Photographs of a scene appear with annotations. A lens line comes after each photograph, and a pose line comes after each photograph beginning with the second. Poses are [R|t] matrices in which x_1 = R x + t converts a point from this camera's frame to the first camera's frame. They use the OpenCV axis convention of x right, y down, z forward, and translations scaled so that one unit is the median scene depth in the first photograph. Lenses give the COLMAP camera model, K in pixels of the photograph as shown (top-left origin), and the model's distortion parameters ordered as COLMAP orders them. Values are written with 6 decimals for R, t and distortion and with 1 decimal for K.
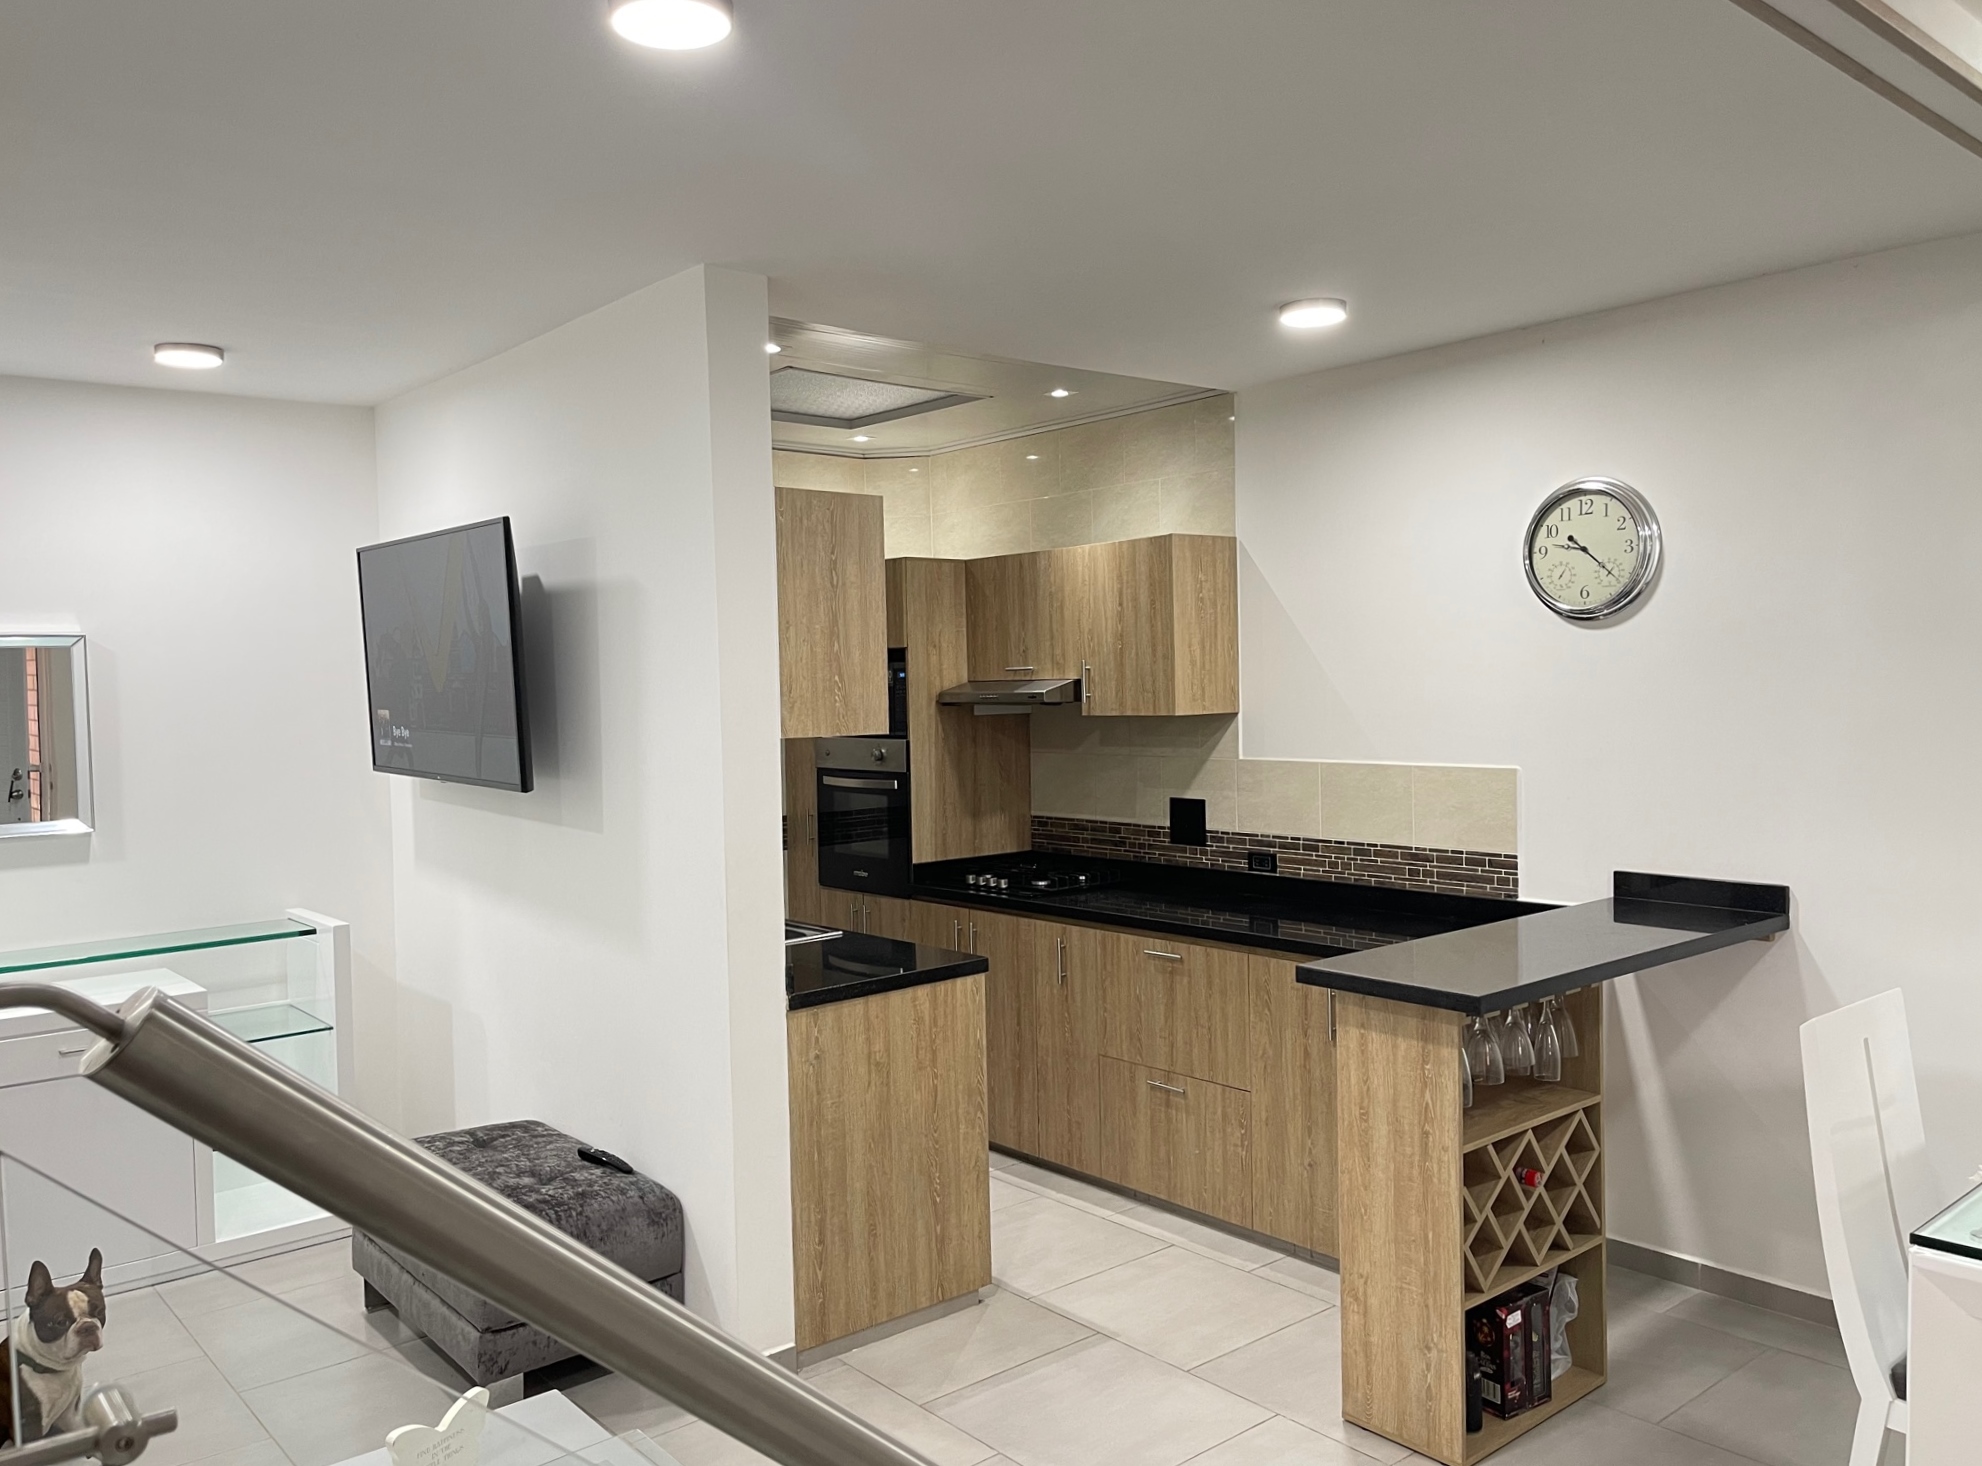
lens RADIAL K [[1501.3, 0, 996.0], [0, 1501.3, 735.1], [0, 0, 1]] dist [0.038736, -0.048302]
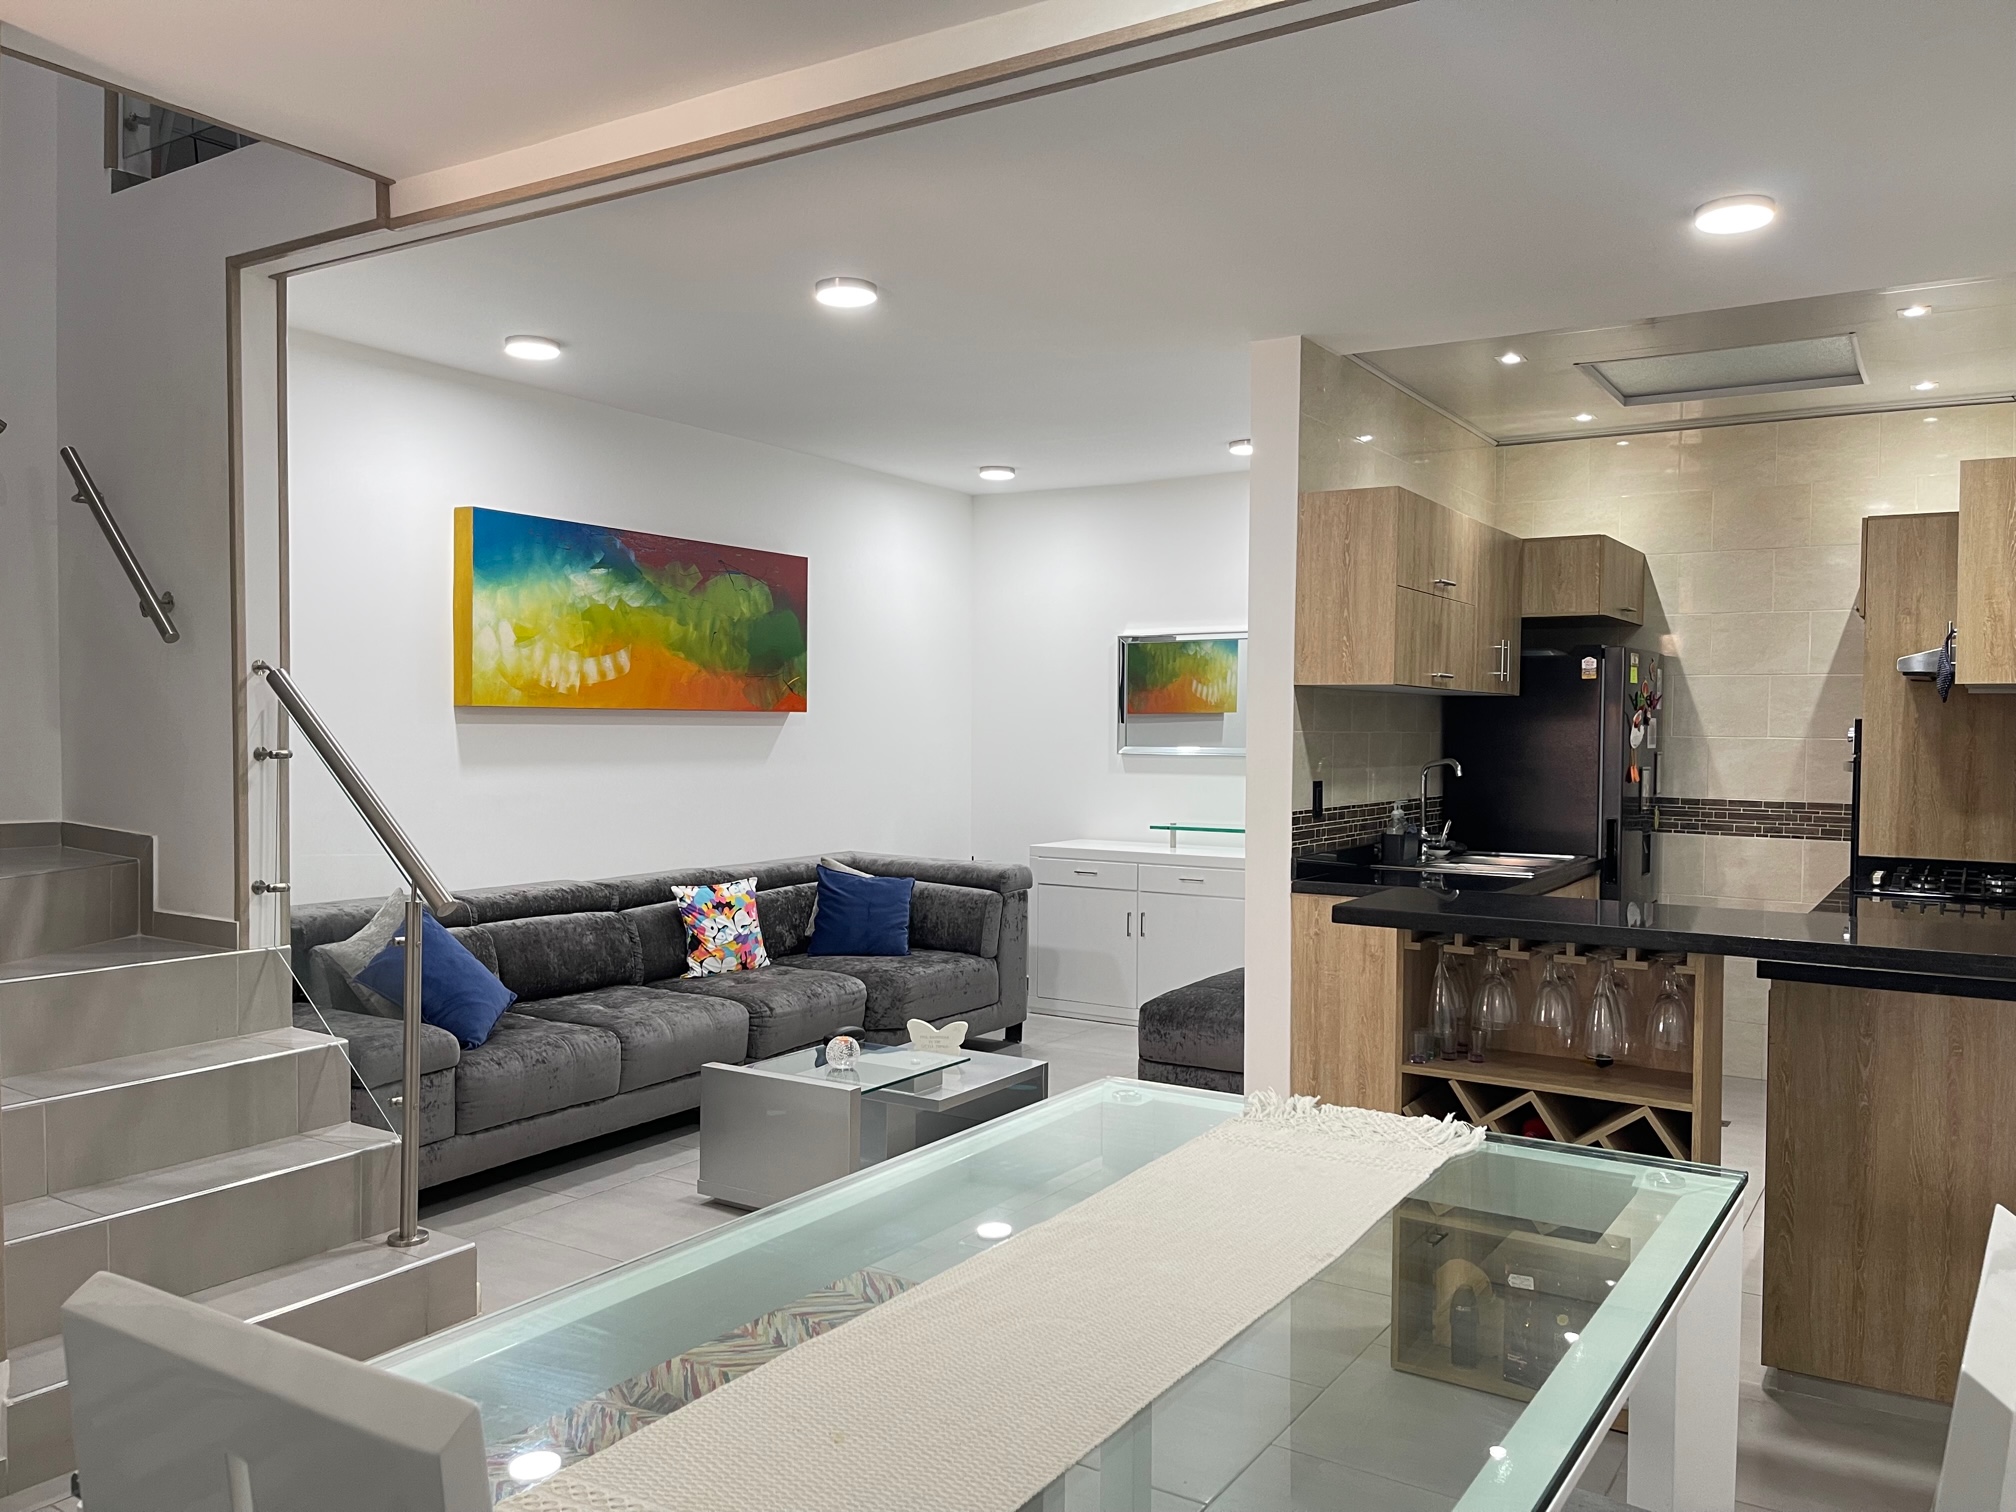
lens RADIAL K [[1527.0, 0, 975.8], [0, 1527.0, 770.8], [0, 0, 1]] dist [0.038736, -0.048302]
pose [[0.267063, 0.053179, -0.962211, 1.024343], [-0.050844, 0.997863, 0.041038, 0.035146], [0.962337, 0.037963, 0.269196, 0.351933]]
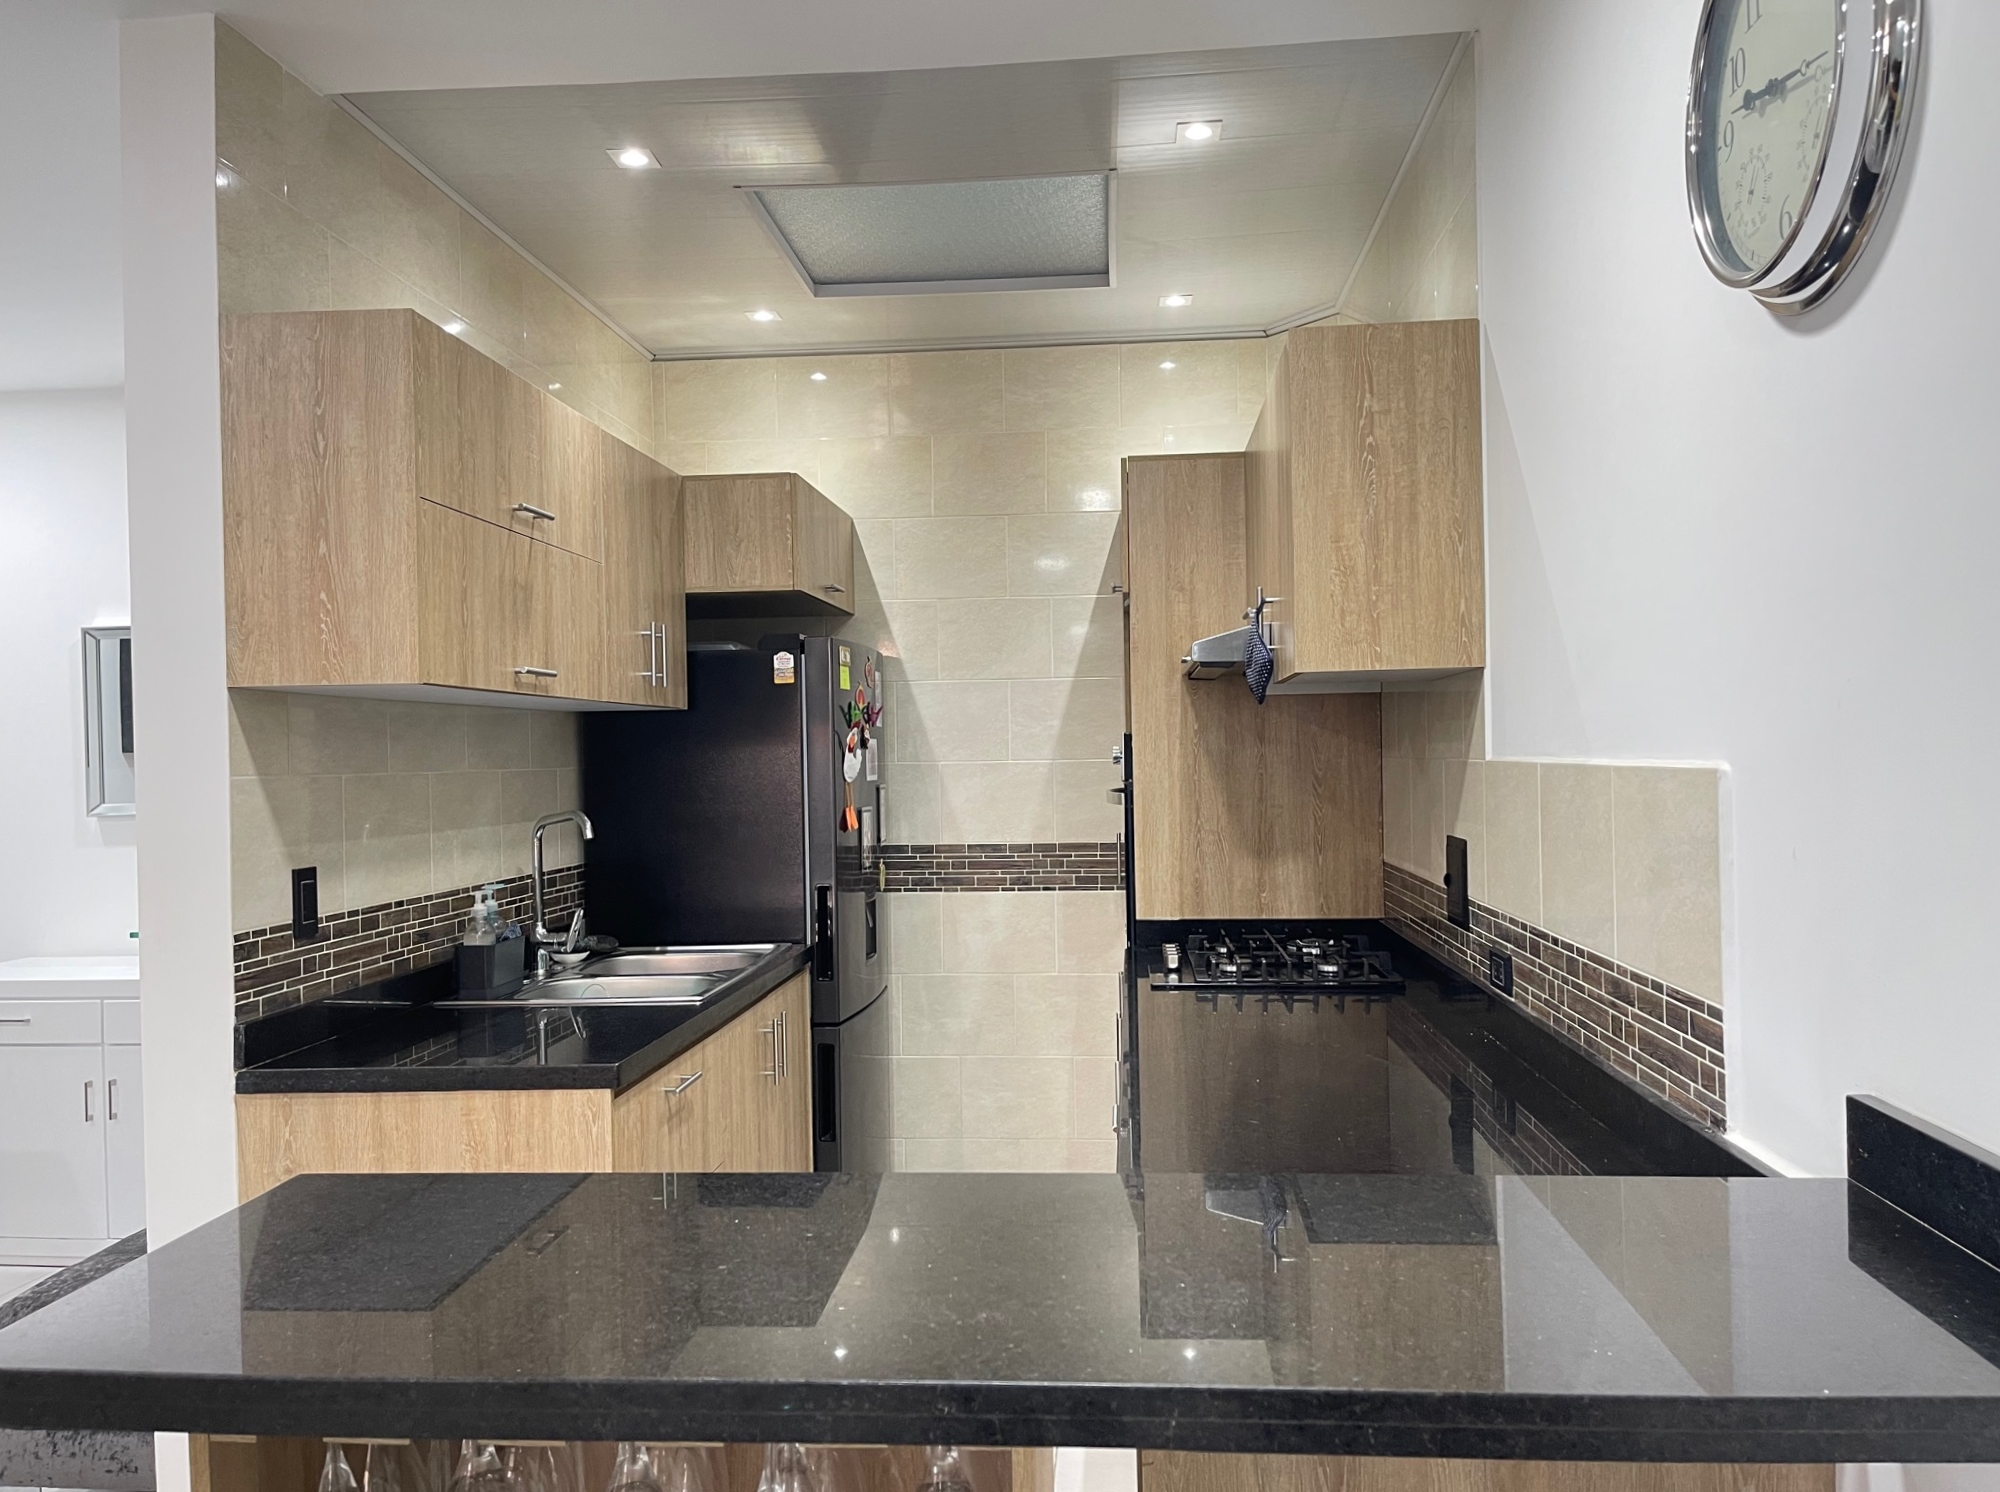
lens RADIAL K [[1514.9, 0, 1017.2], [0, 1514.9, 749.7], [0, 0, 1]] dist [0.038736, -0.048302]
pose [[0.704050, 0.006302, -0.710123, 0.562706], [-0.021139, 0.999703, -0.012086, 0.029834], [0.709836, 0.023521, 0.703974, 0.730185]]
